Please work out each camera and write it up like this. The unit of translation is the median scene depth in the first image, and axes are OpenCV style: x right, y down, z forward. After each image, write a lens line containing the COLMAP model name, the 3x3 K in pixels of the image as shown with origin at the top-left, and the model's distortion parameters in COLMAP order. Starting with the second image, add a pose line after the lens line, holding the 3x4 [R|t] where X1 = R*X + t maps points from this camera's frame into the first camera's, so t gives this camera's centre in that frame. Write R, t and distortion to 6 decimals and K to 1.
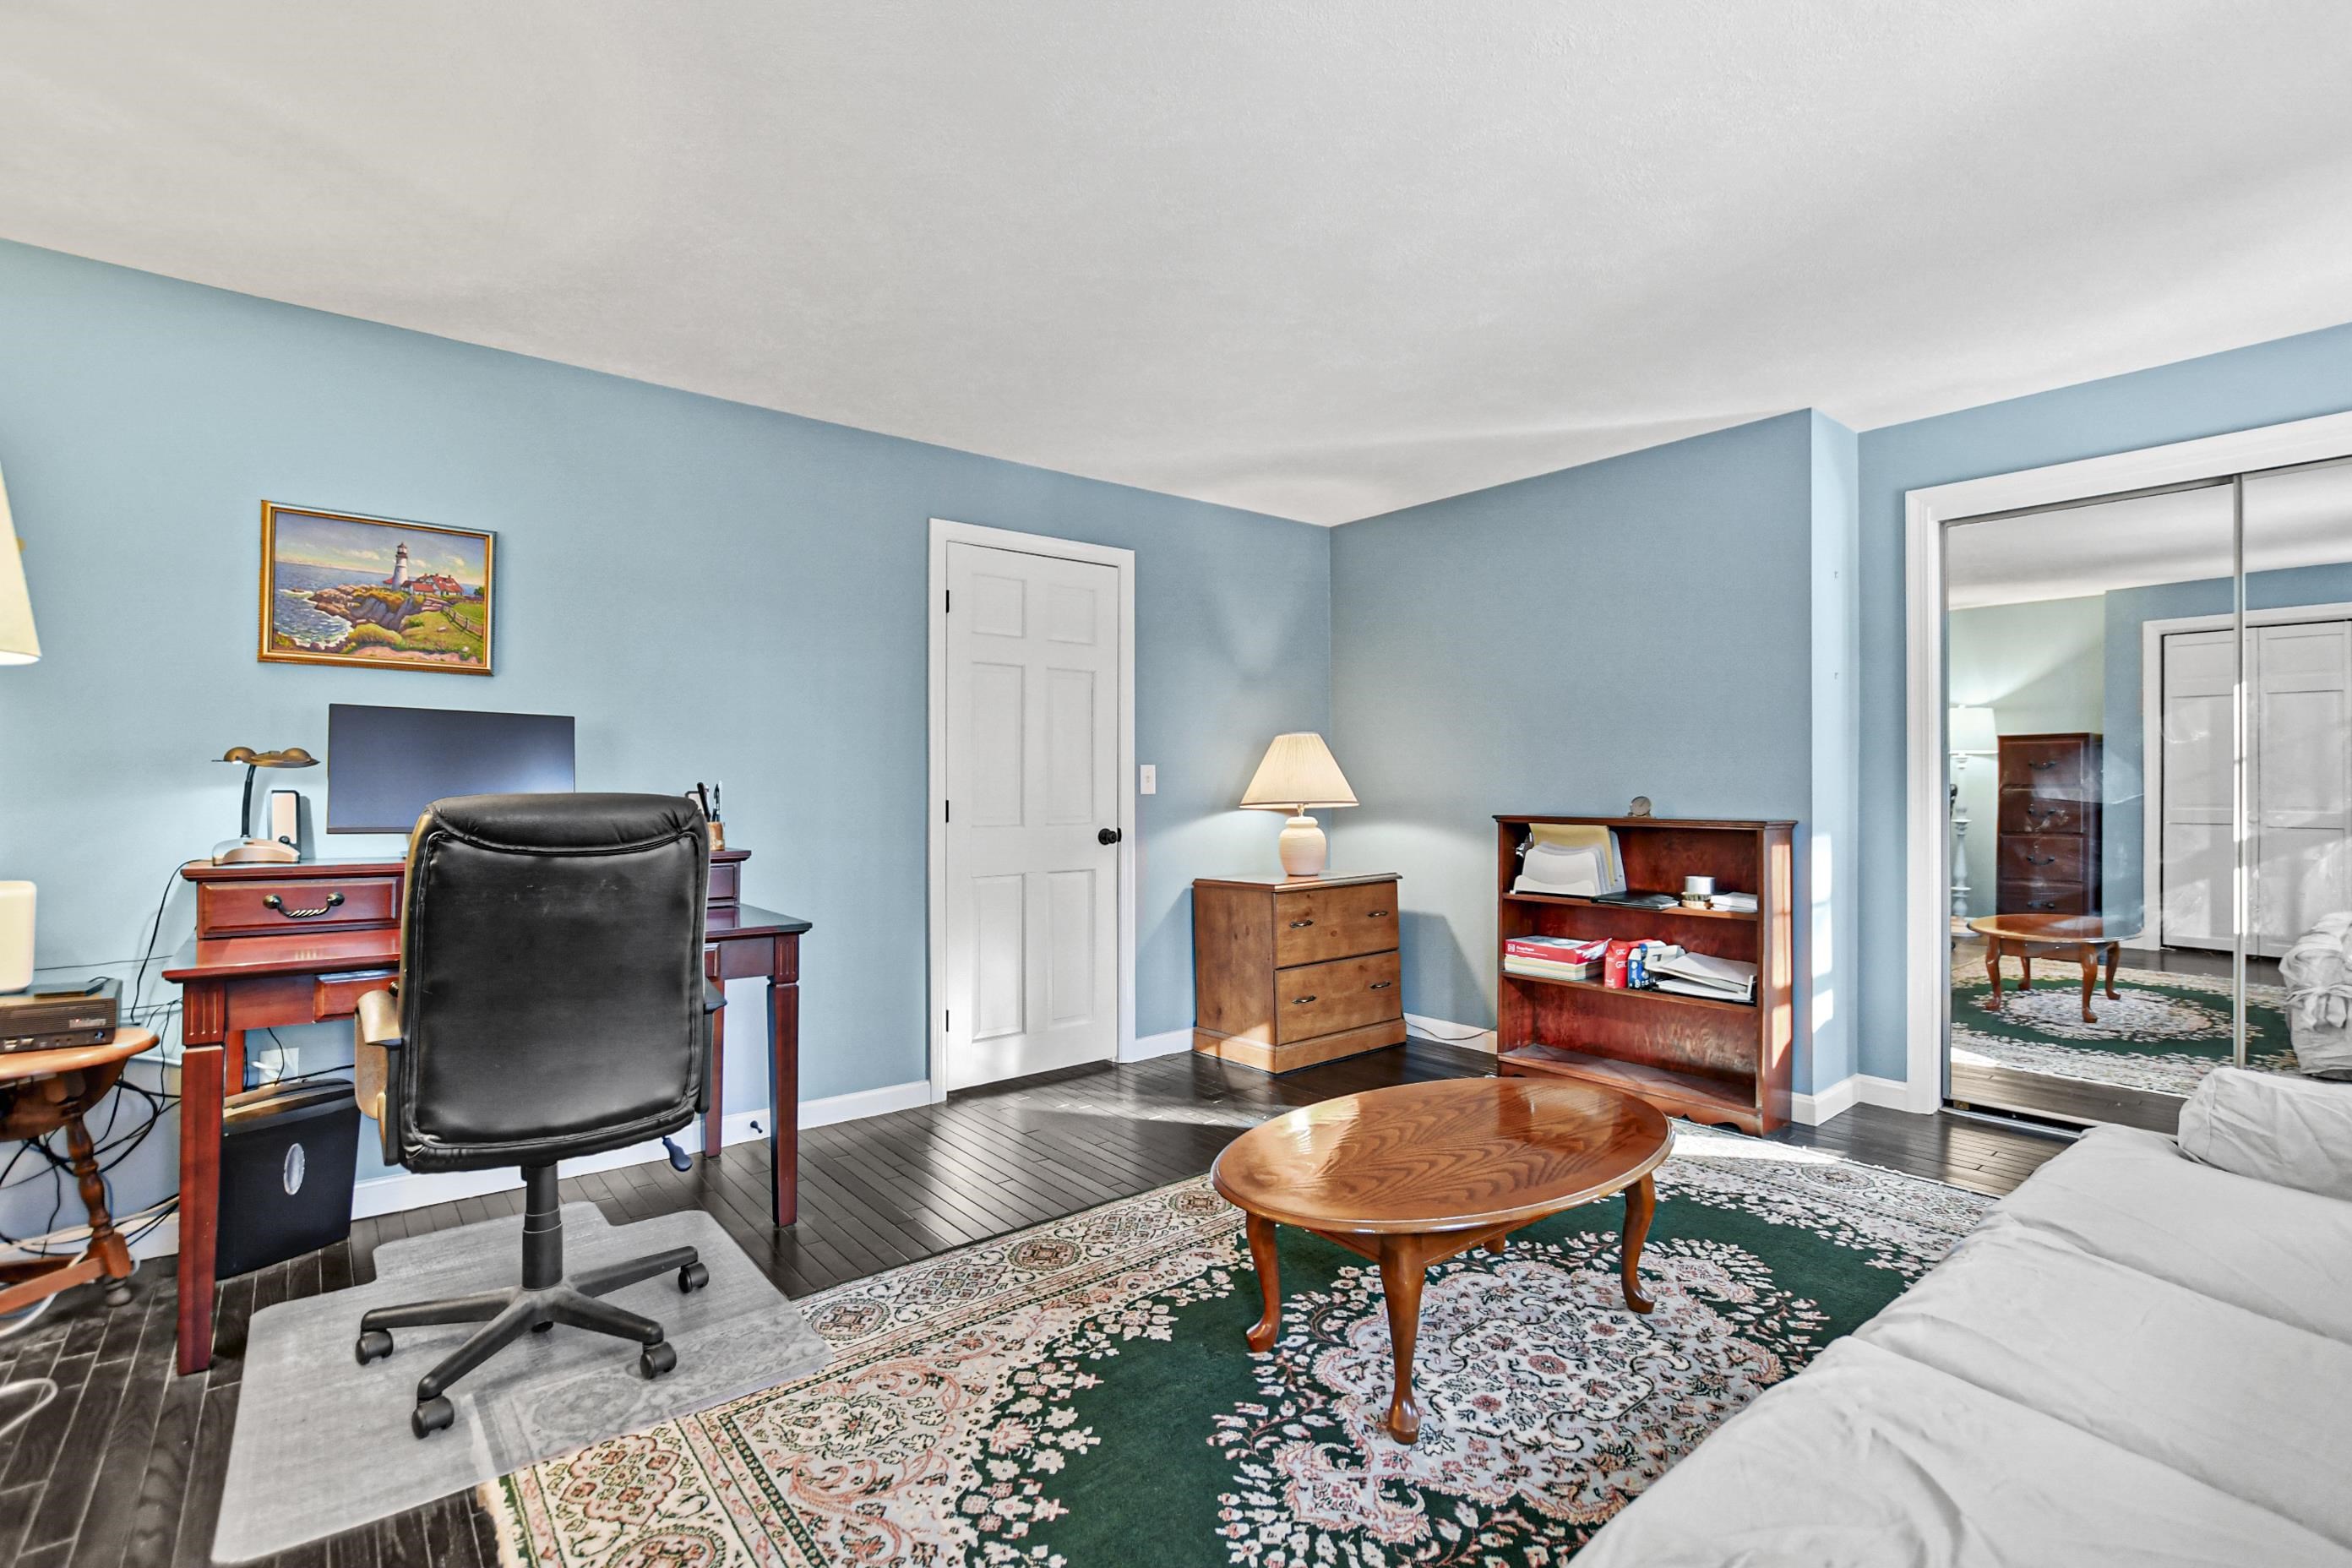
lens RADIAL K [[1060.7, 0, 1164.9], [0, 1060.7, 773.2], [0, 0, 1]] dist [-0.007014, 0.000522]
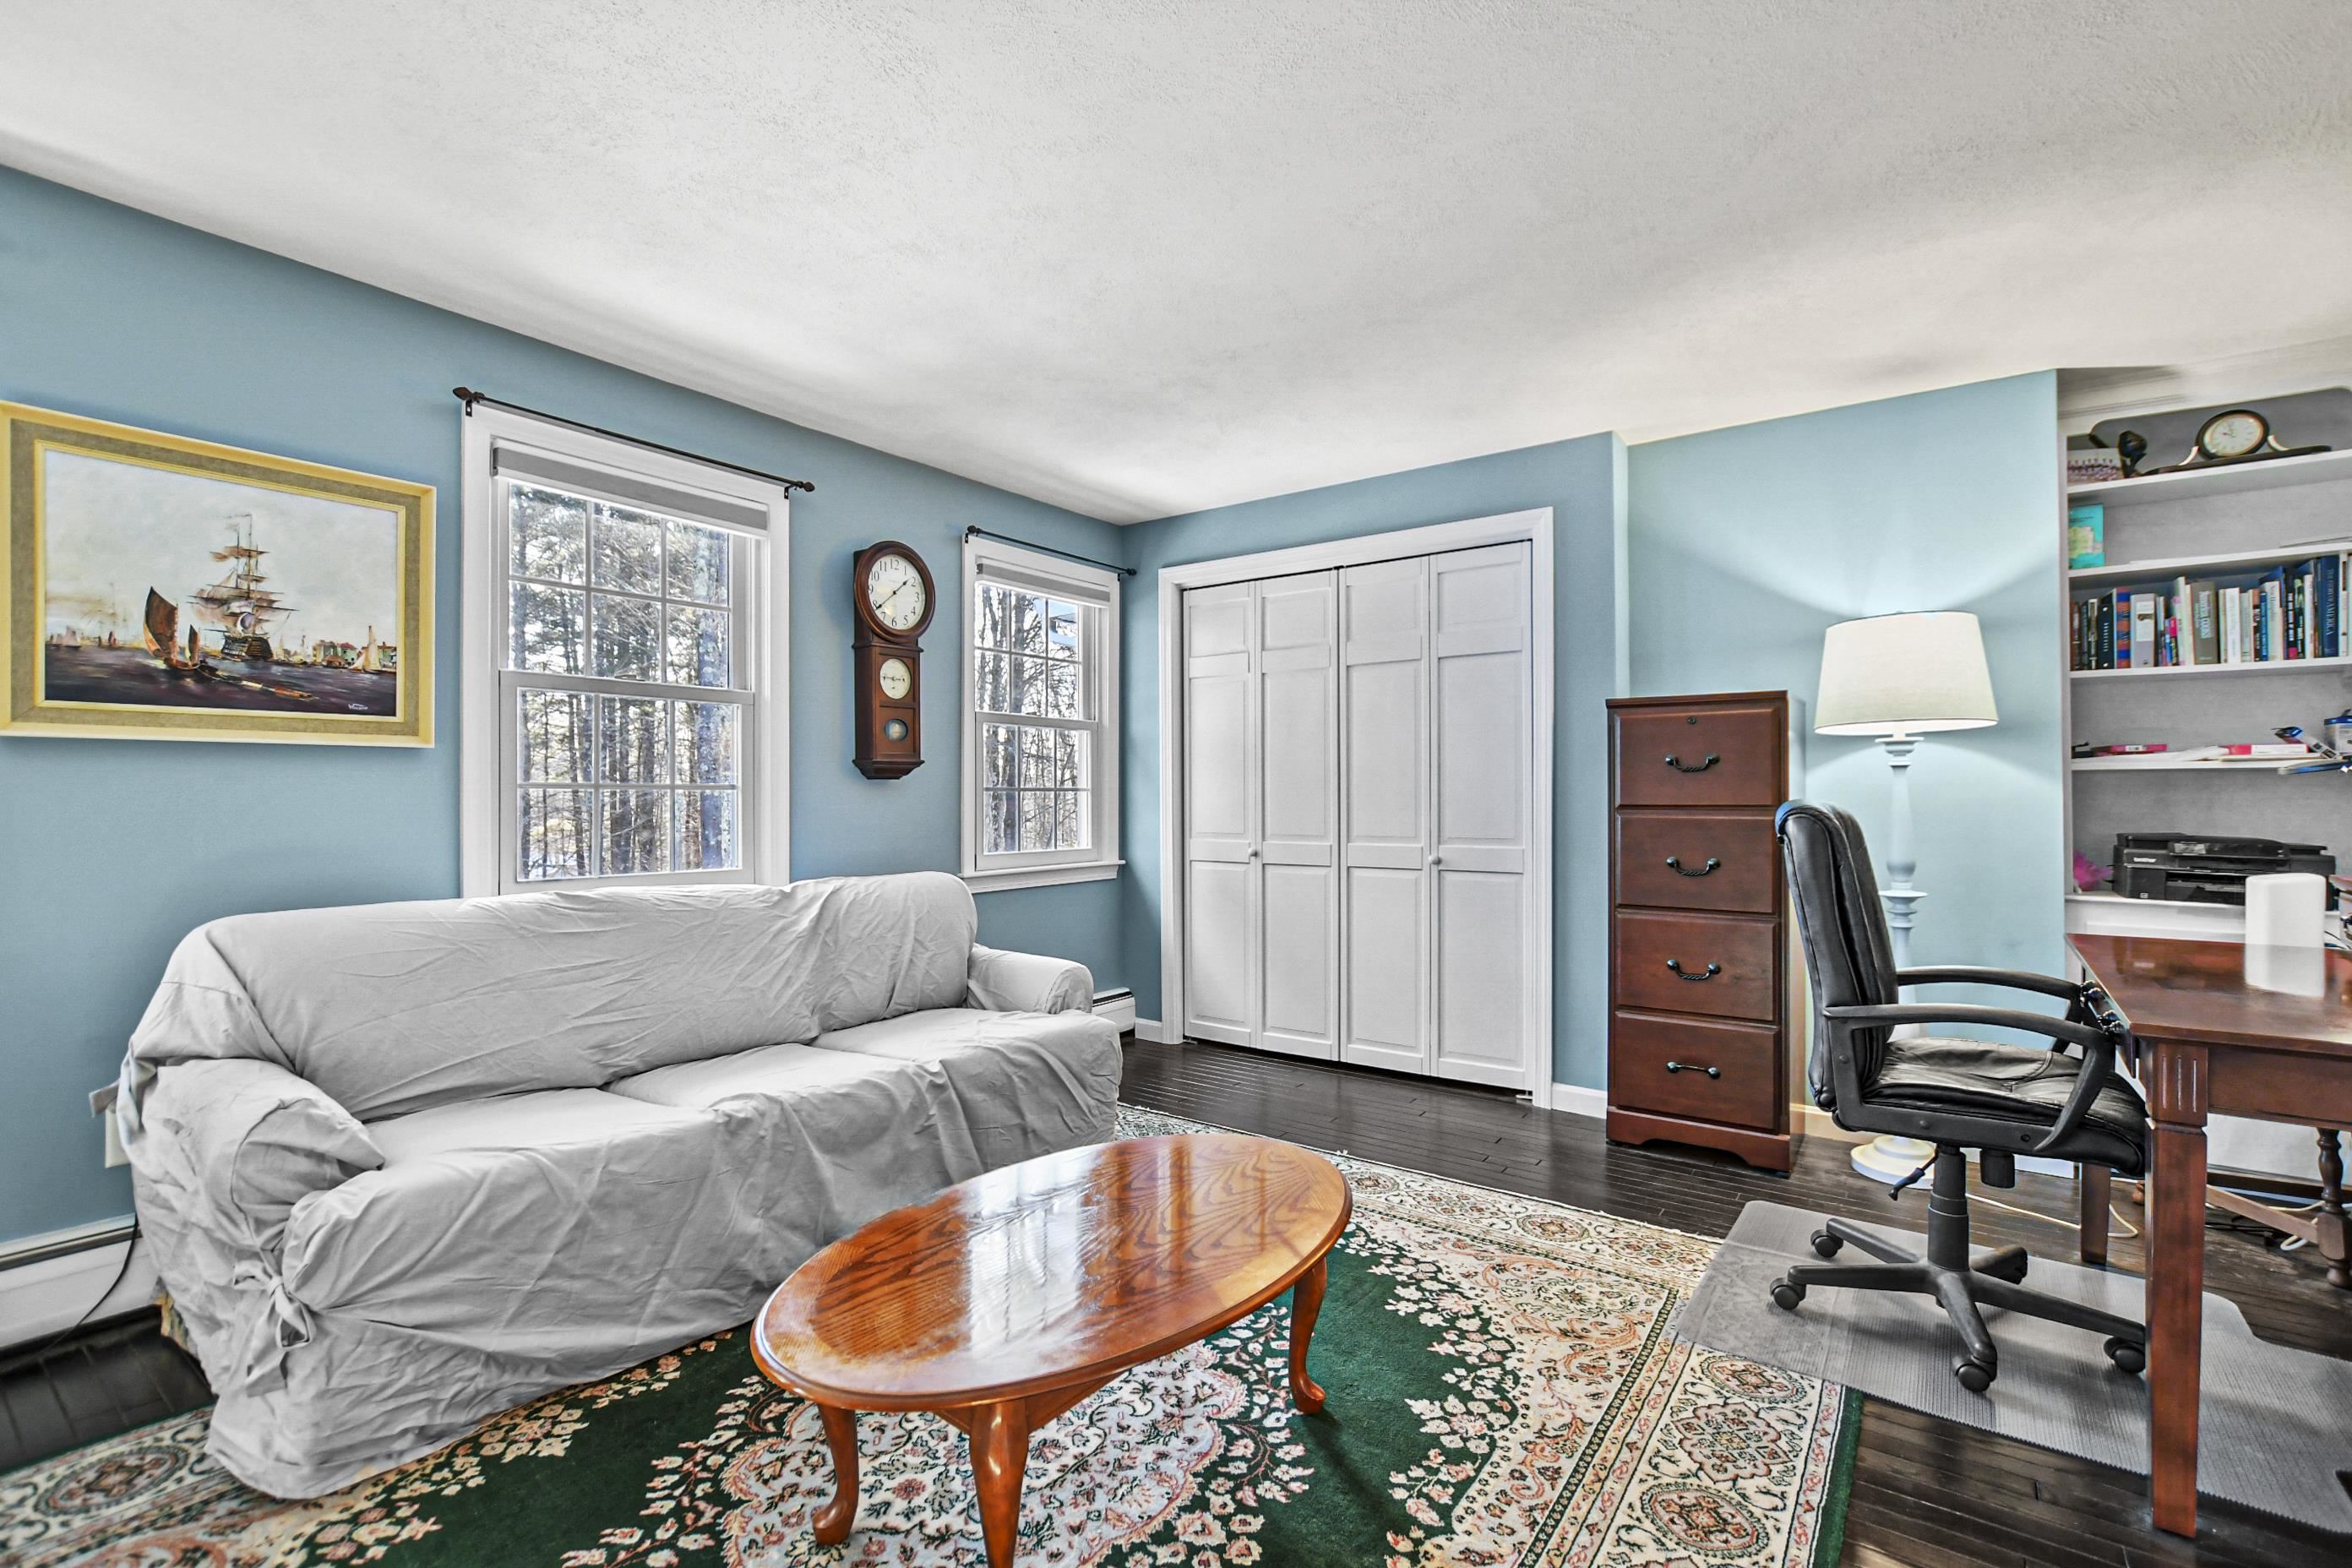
lens RADIAL K [[1060.7, 0, 1161.1], [0, 1060.7, 798.9], [0, 0, 1]] dist [-0.007014, 0.000522]
pose [[-0.969149, -0.000710, -0.246474, 0.439449], [-0.000277, 0.999998, -0.001791, 0.019137], [0.246475, -0.001667, -0.969148, 1.853174]]
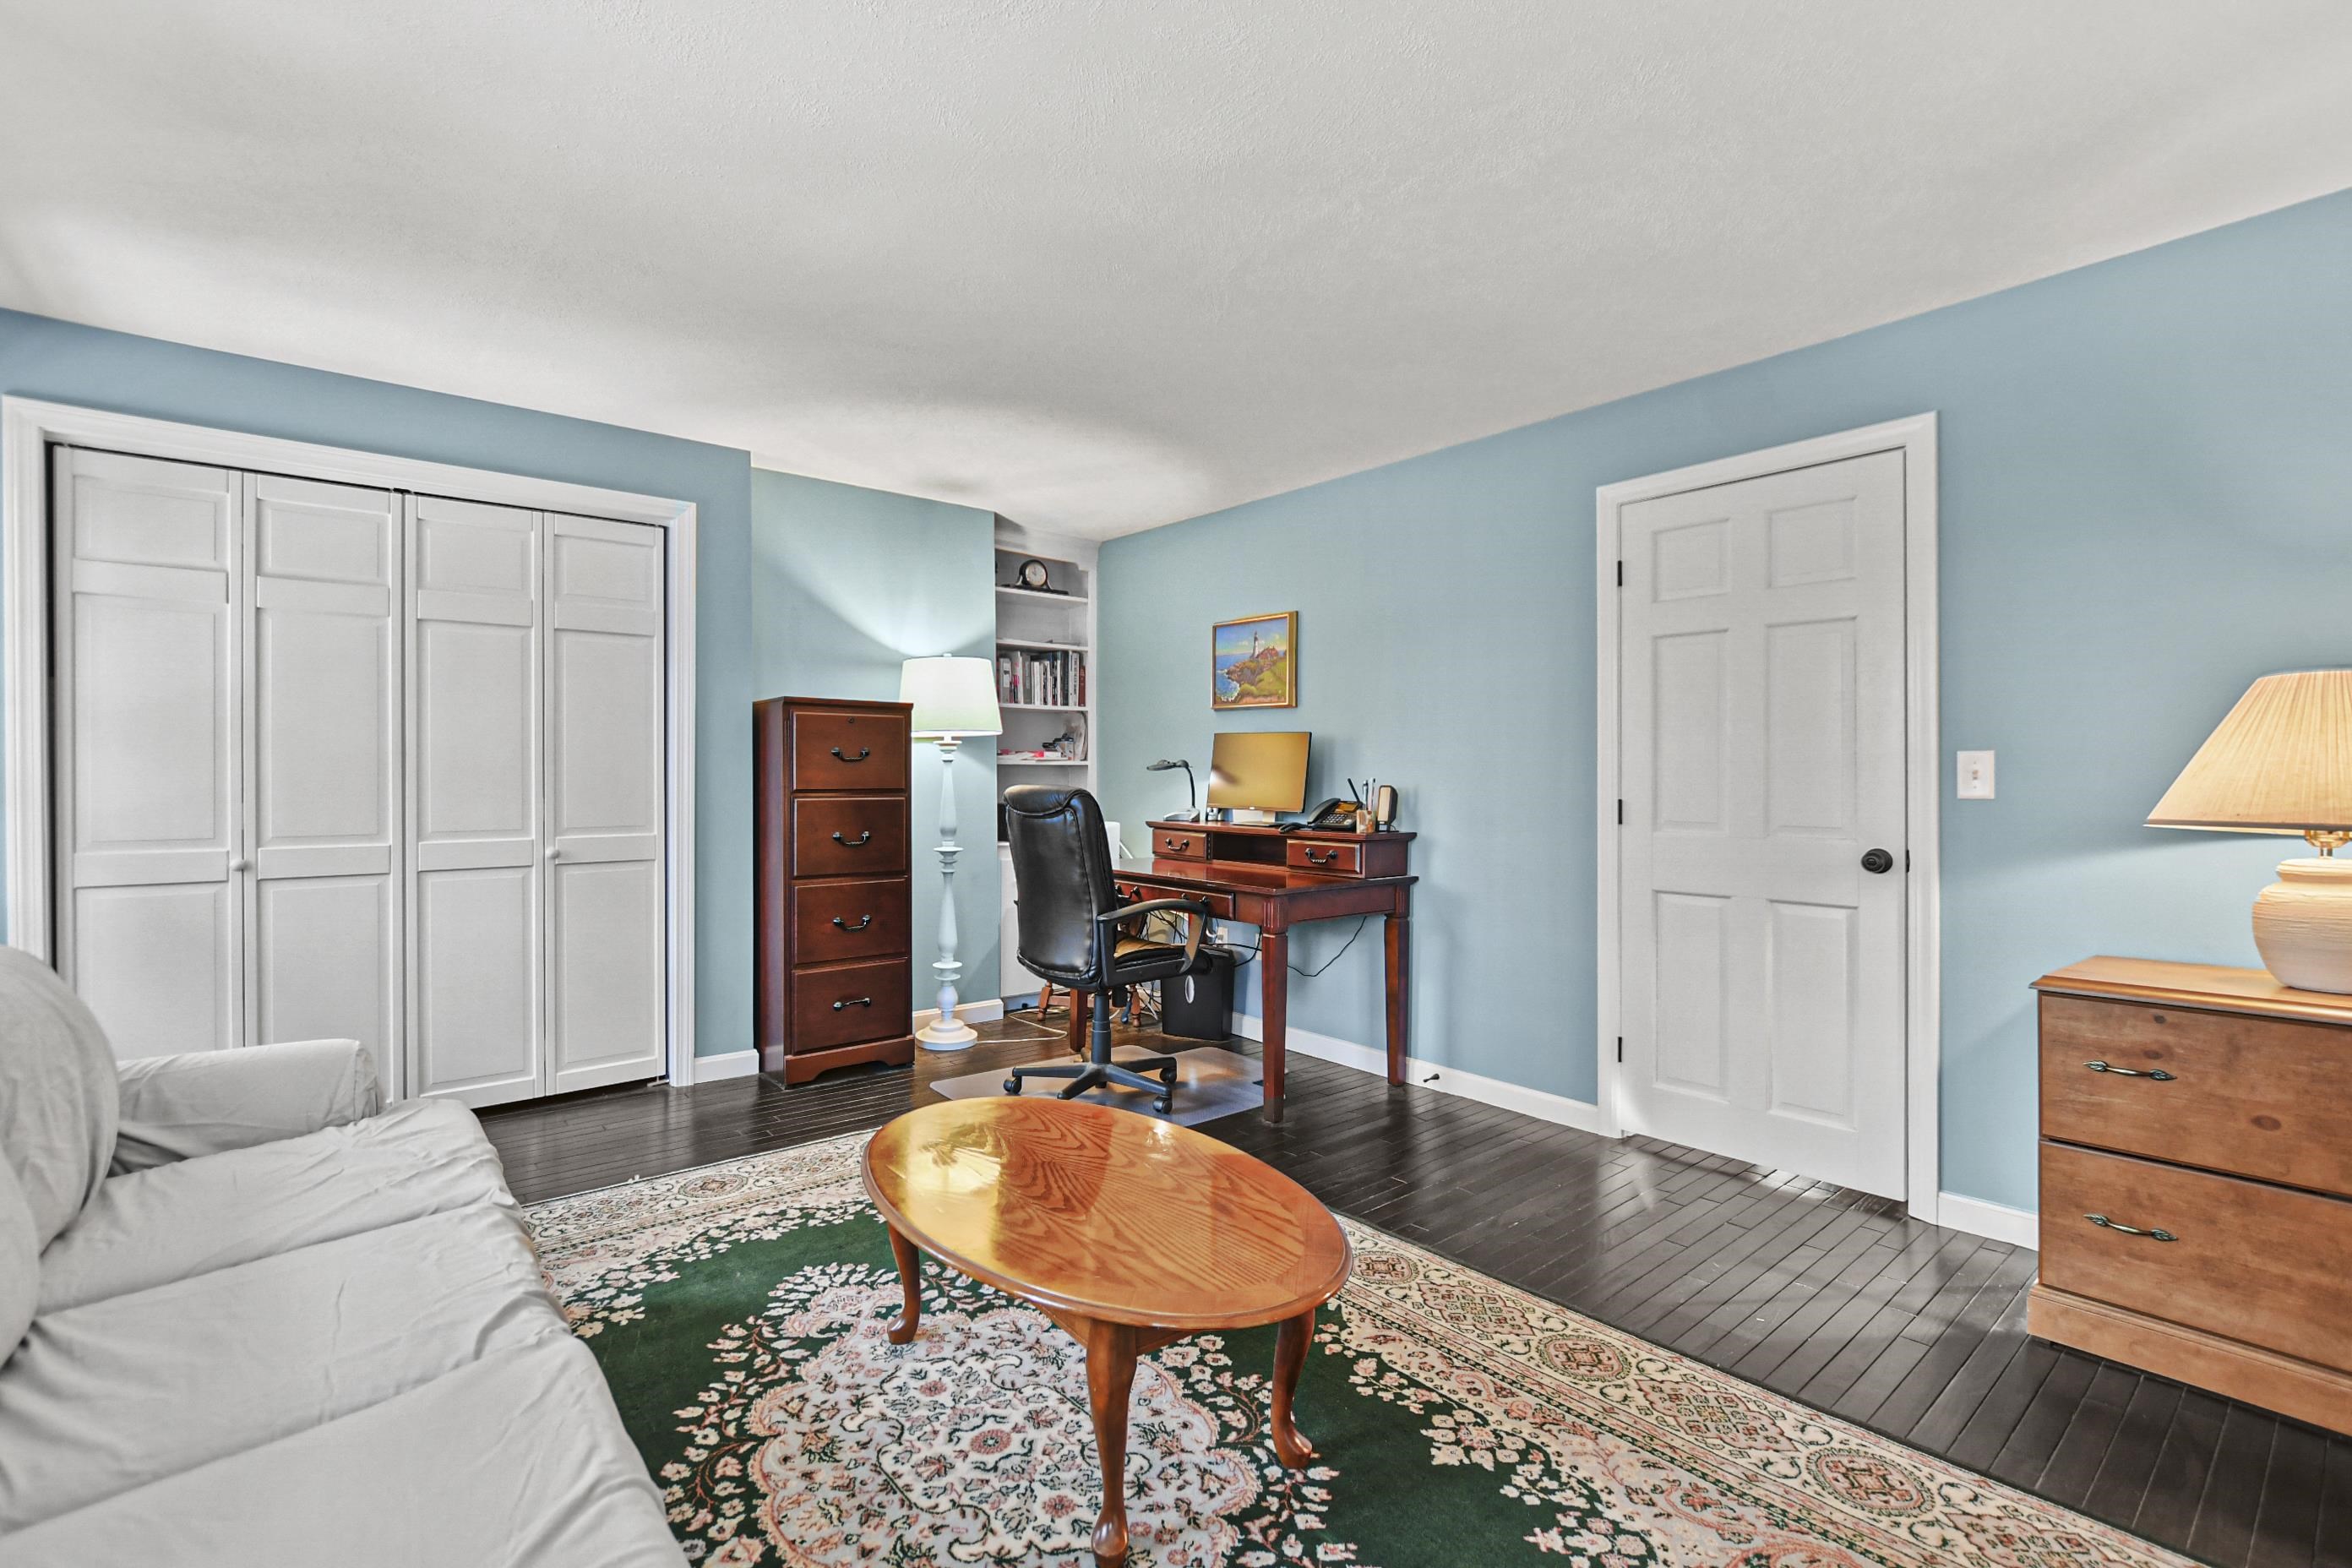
lens RADIAL K [[1060.7, 0, 1161.5], [0, 1060.7, 773.8], [0, 0, 1]] dist [-0.007014, 0.000522]
pose [[0.013273, -0.003963, -0.999904, 1.202094], [0.005562, 0.999977, -0.003889, 0.009270], [0.999896, -0.005510, 0.013295, 1.095835]]
